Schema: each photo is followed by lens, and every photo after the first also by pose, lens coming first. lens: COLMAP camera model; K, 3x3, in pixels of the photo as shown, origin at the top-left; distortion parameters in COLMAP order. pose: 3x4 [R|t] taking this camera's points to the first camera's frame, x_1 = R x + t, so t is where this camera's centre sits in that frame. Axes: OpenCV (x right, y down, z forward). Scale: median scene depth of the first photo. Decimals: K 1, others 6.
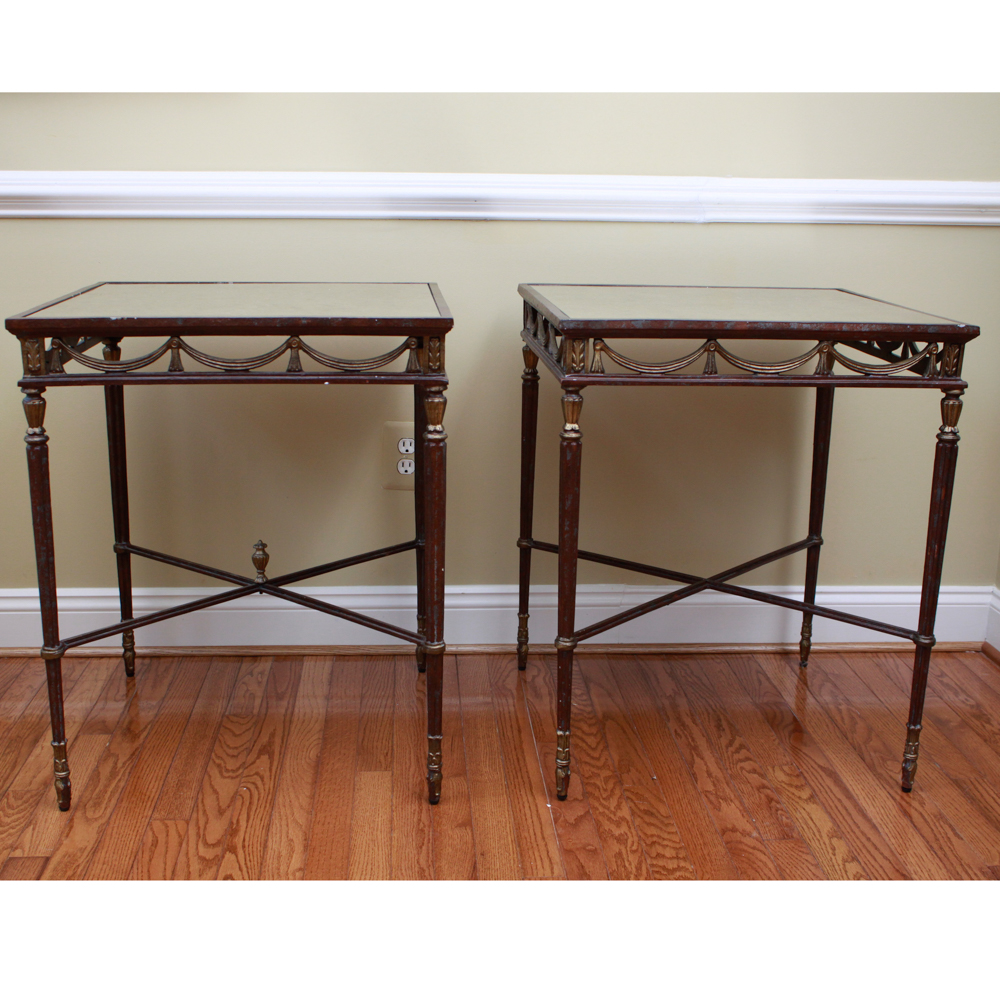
lens RADIAL K [[1322.8, 0, 466.0], [0, 1322.8, 506.1], [0, 0, 1]] dist [-0.074218, 0.000000]
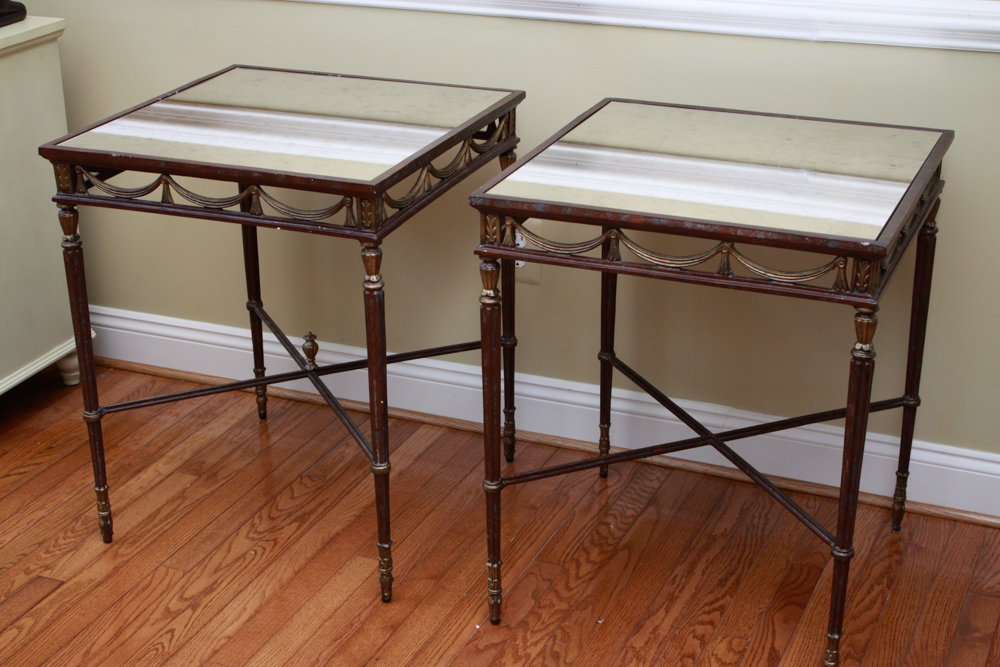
lens RADIAL K [[1623.1, 0, 489.3], [0, 1623.1, 339.7], [0, 0, 1]] dist [-0.007076, 0.000000]
pose [[0.897043, 0.149977, -0.415717, 0.590916], [-0.085174, 0.981692, 0.170372, -0.230337], [0.433657, -0.117422, 0.893394, -0.151420]]
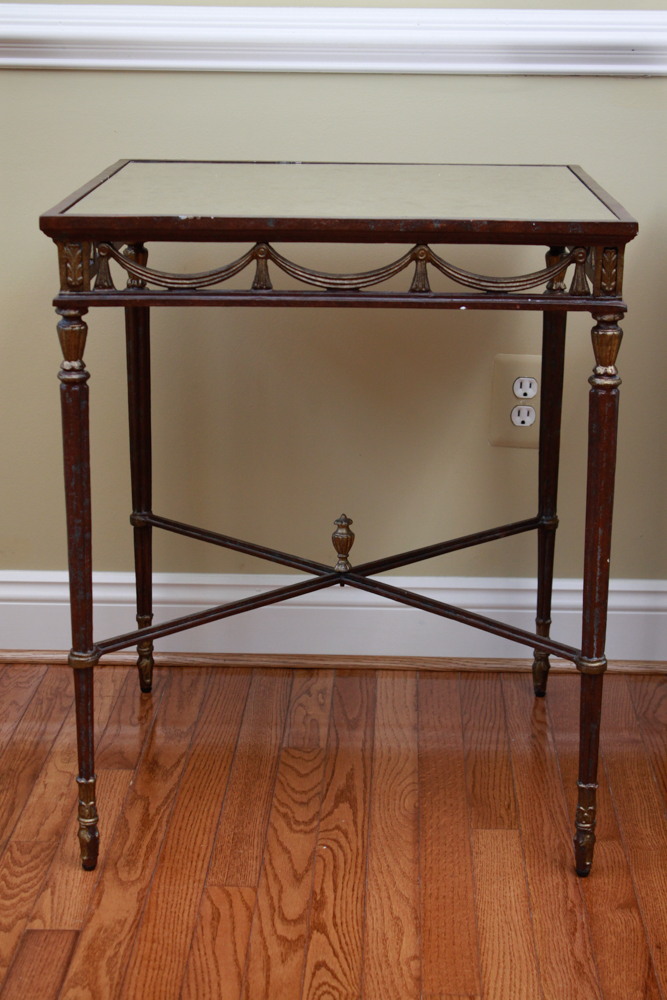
lens RADIAL K [[1881.0, 0, 341.6], [0, 1881.0, 499.2], [0, 0, 1]] dist [0.015215, 0.000000]
pose [[0.996700, 0.020549, -0.078530, -0.081189], [-0.018755, 0.999548, 0.023510, -0.008162], [0.078977, -0.021960, 0.996635, -0.061012]]
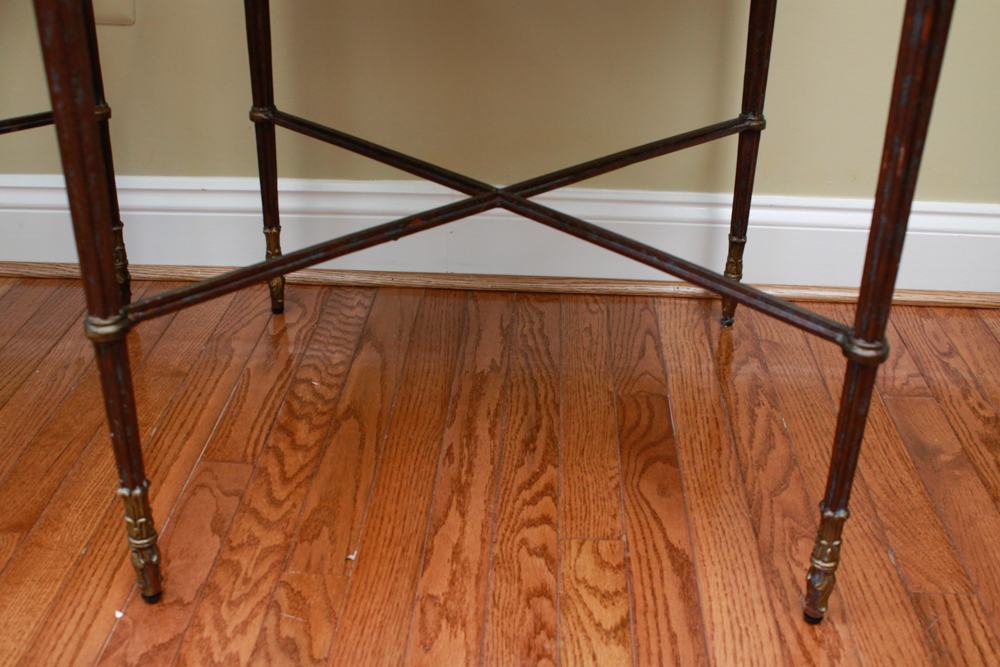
lens RADIAL K [[1174.6, 0, 496.0], [0, 1174.6, 354.3], [0, 0, 1]] dist [-0.069807, 0.000000]
pose [[0.995601, 0.043223, -0.083123, 0.253655], [-0.022422, 0.971363, 0.236539, 0.007867], [0.090967, -0.233635, 0.968060, 0.583009]]
